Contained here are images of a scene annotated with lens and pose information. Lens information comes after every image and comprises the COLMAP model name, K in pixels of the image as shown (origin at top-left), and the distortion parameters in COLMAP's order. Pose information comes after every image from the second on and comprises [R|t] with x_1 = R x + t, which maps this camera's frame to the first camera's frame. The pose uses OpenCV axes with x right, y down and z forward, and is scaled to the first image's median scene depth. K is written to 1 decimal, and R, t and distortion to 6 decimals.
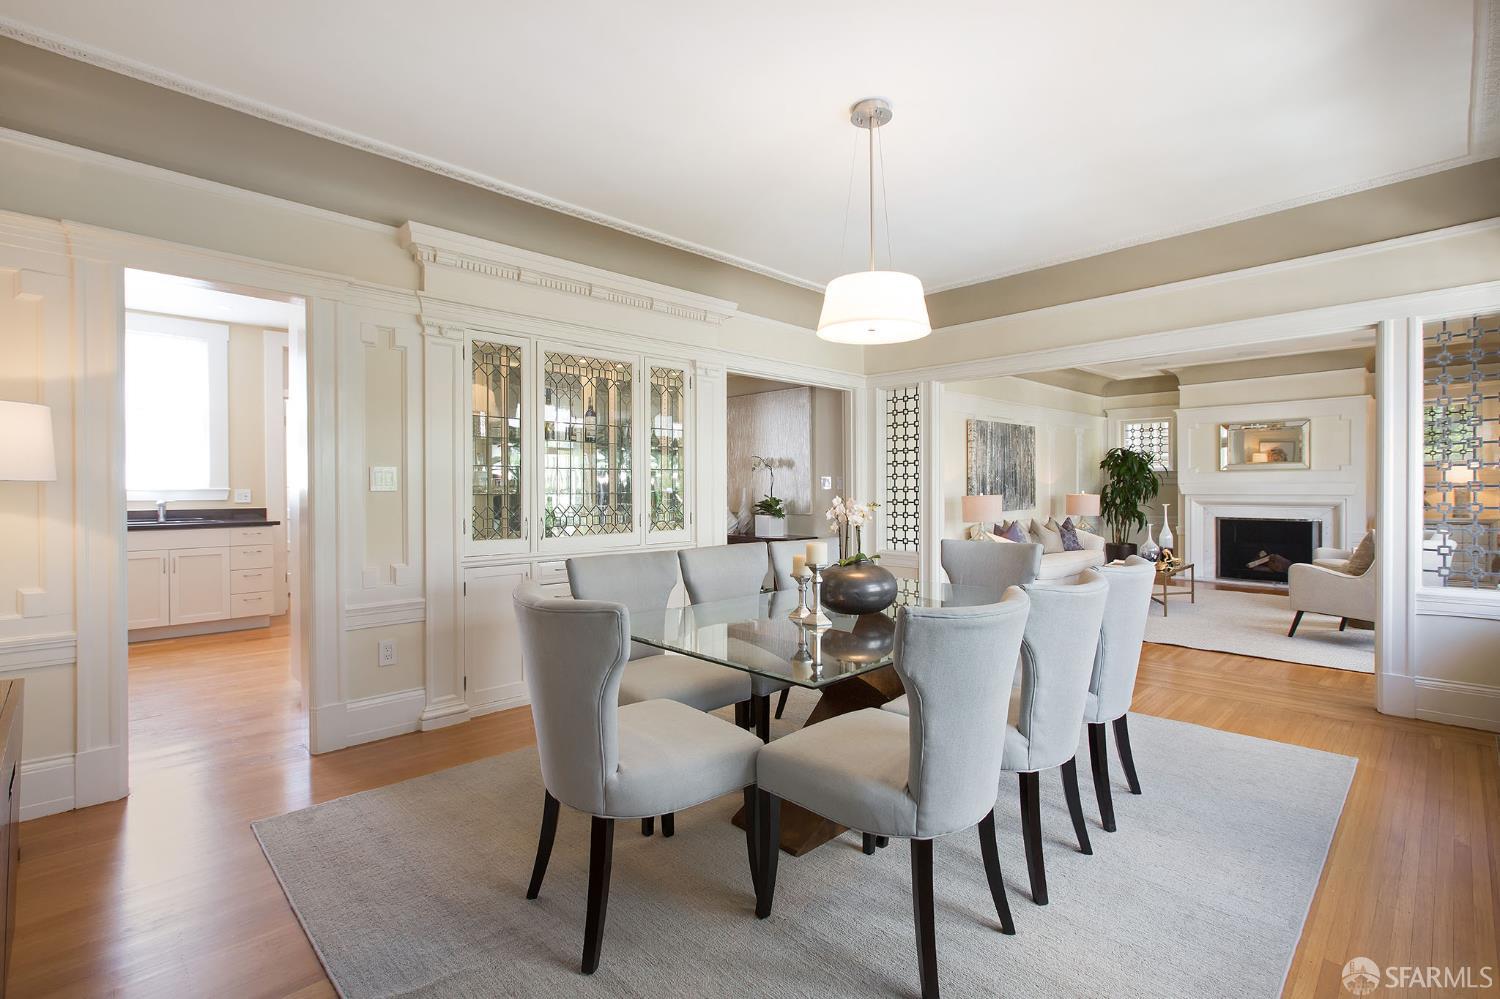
lens RADIAL K [[691.3, 0, 750.5], [0, 691.3, 484.4], [0, 0, 1]] dist [-0.015704, 0.009725]
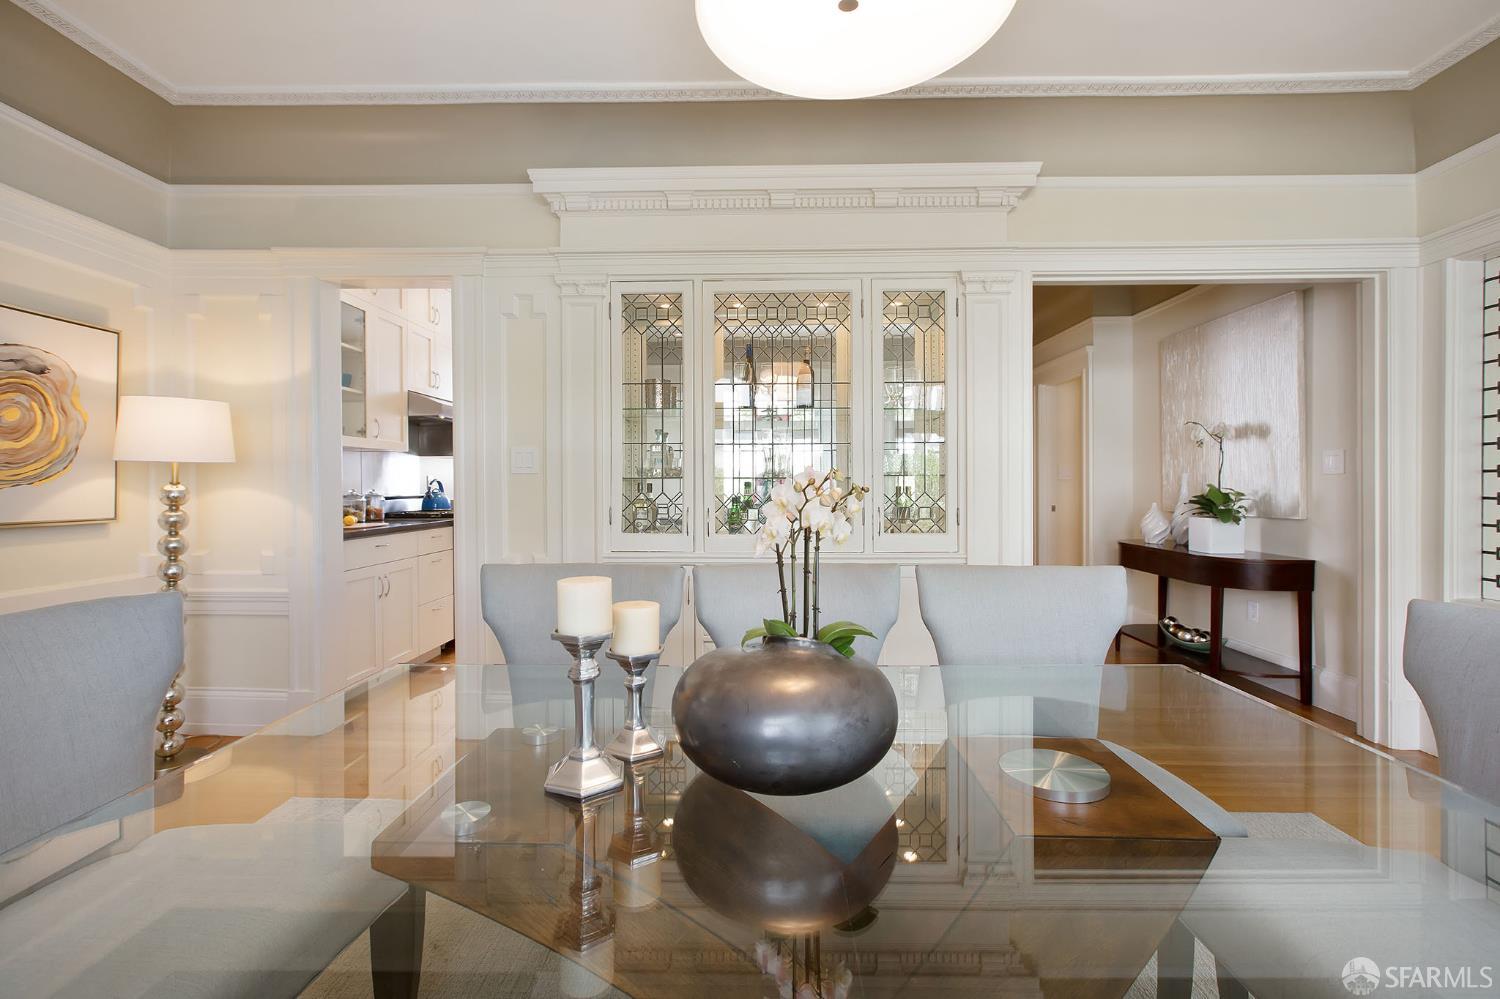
lens RADIAL K [[678.8, 0, 755.0], [0, 678.8, 488.1], [0, 0, 1]] dist [-0.022140, 0.019935]
pose [[0.699261, 0.004787, -0.714850, 0.307831], [0.003955, 0.999936, 0.010565, 0.019273], [0.714855, -0.010215, 0.699198, 0.546345]]
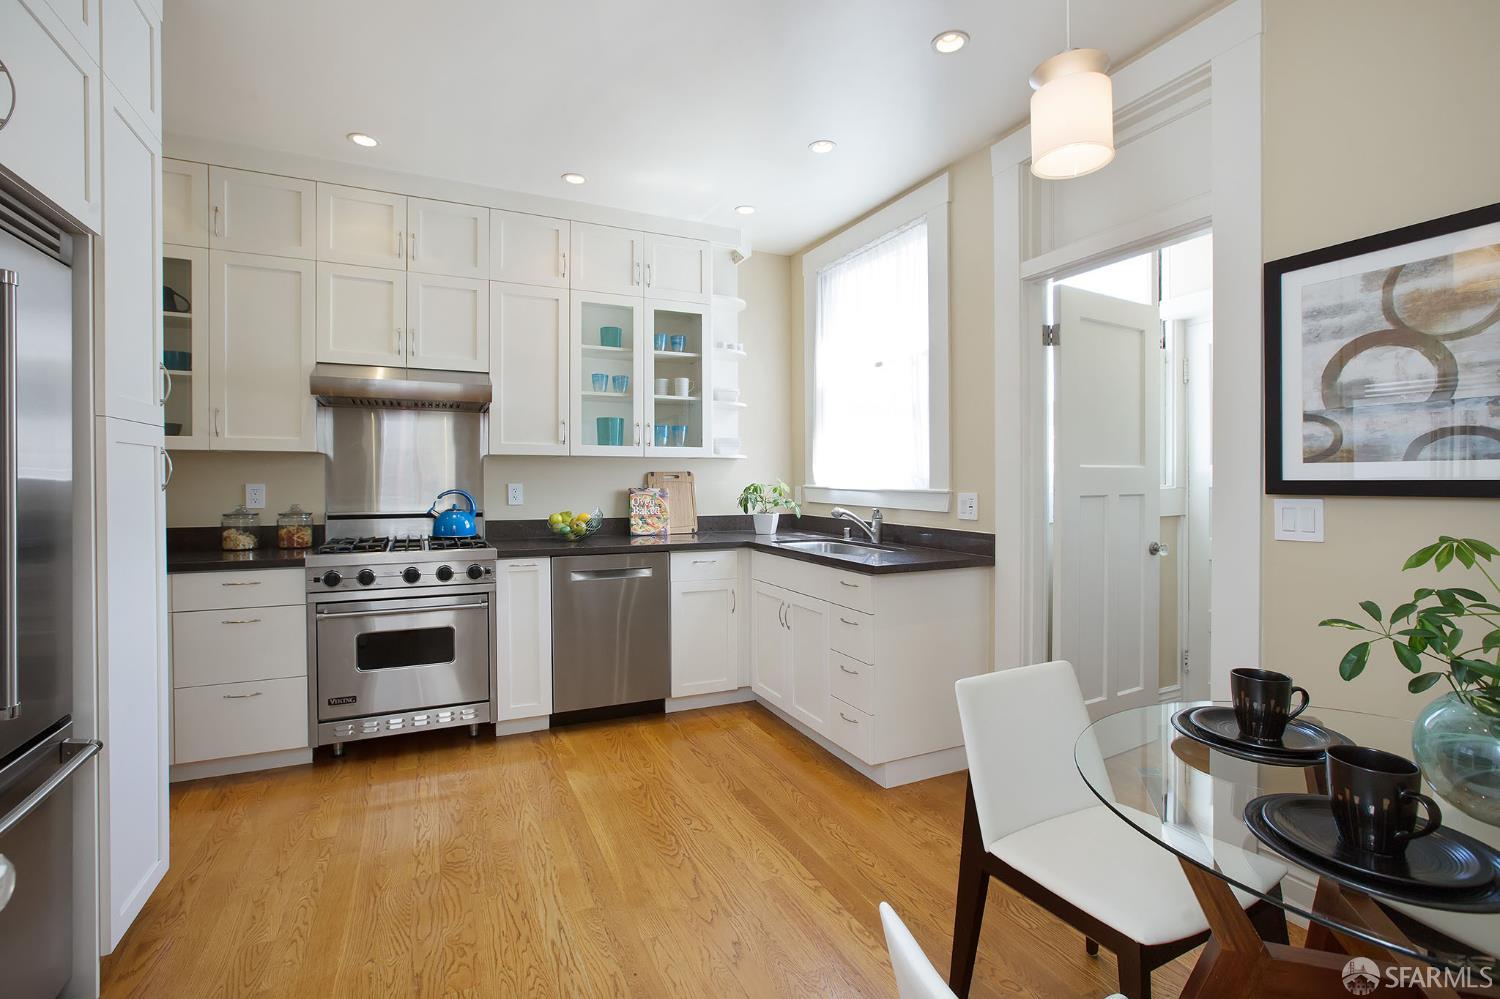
lens RADIAL K [[689.8, 0, 739.1], [0, 689.8, 478.7], [0, 0, 1]] dist [-0.016717, 0.000565]
pose [[-0.344410, 0.000930, -0.938819, -0.381891], [-0.000572, 0.999999, 0.001201, -0.005282], [0.938819, 0.000951, -0.344409, 1.759920]]
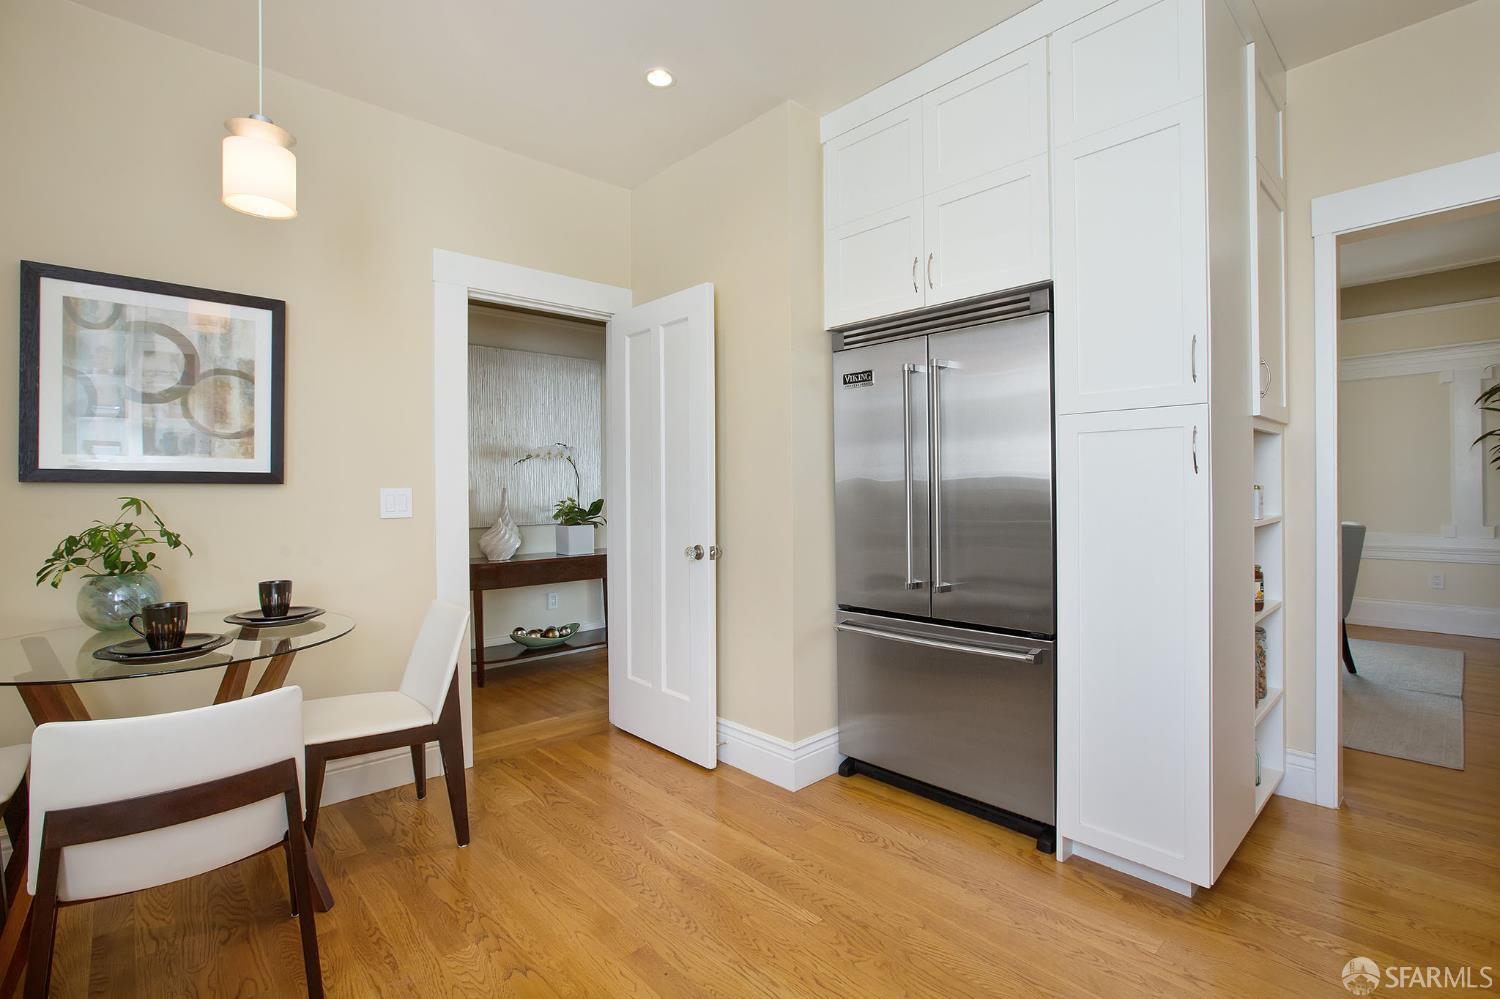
lens RADIAL K [[691.3, 0, 750.5], [0, 691.3, 484.4], [0, 0, 1]] dist [-0.015704, 0.009725]
pose [[0.029195, 0.005957, 0.999556, -1.269802], [0.007992, 0.999949, -0.006192, 0.014197], [-0.999542, 0.008170, 0.029146, 1.454431]]
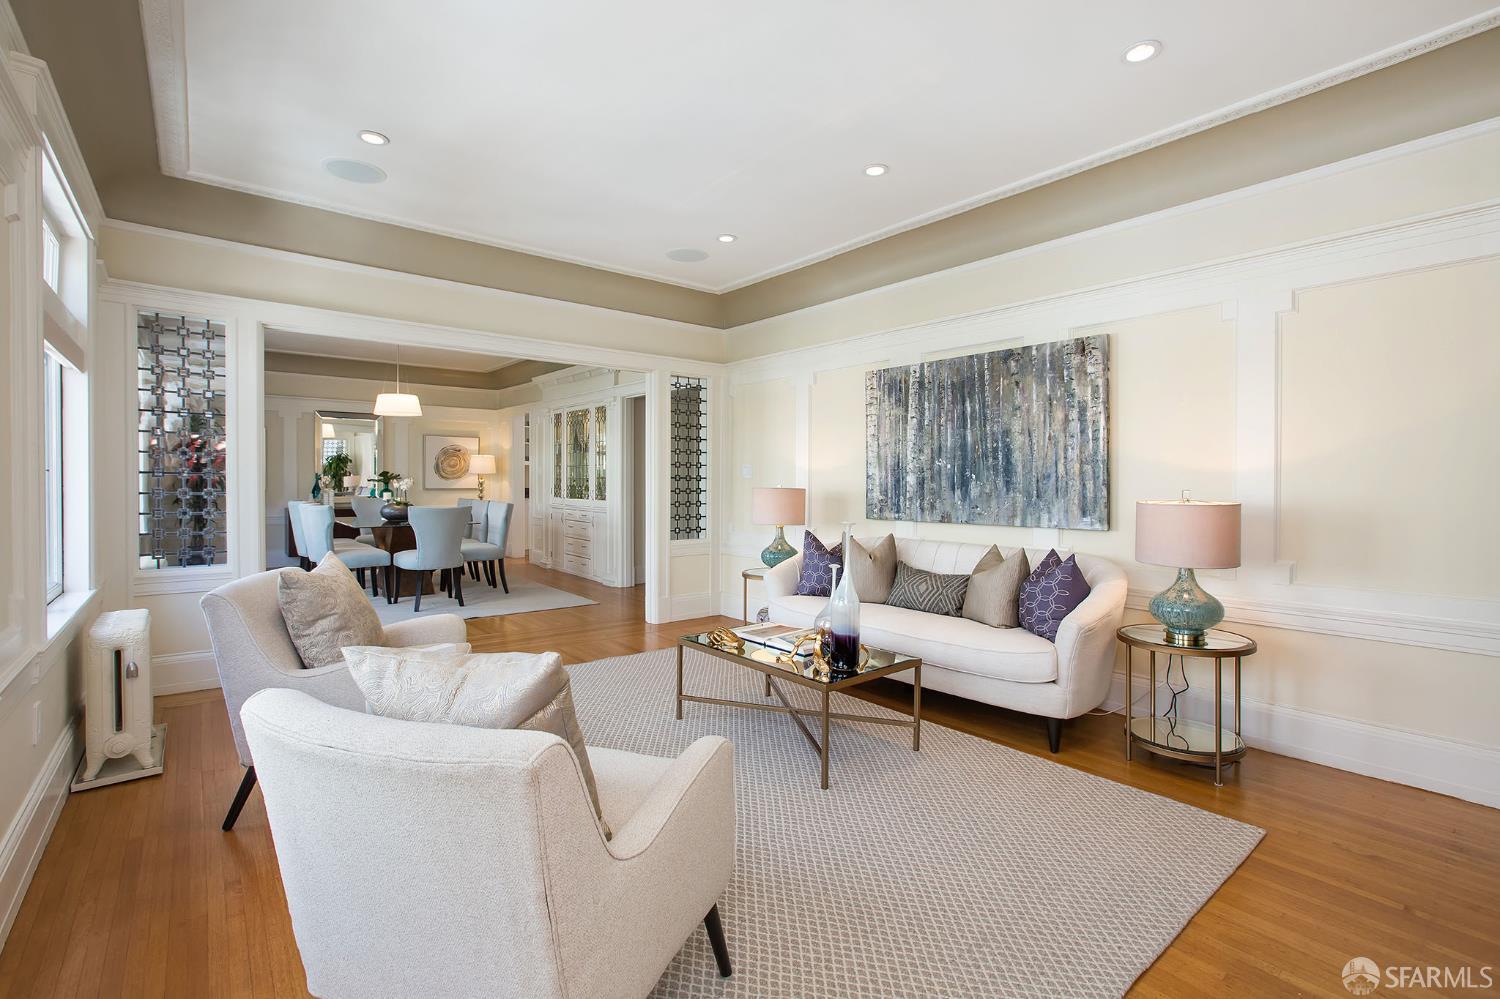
lens RADIAL K [[728.0, 0, 757.1], [0, 728.0, 478.4], [0, 0, 1]] dist [-0.022579, 0.020883]
pose [[-0.103752, -0.000770, -0.994603, 2.111268], [-0.001049, 0.999999, -0.000664, 0.018660], [0.994603, 0.000974, -0.103752, 2.019258]]
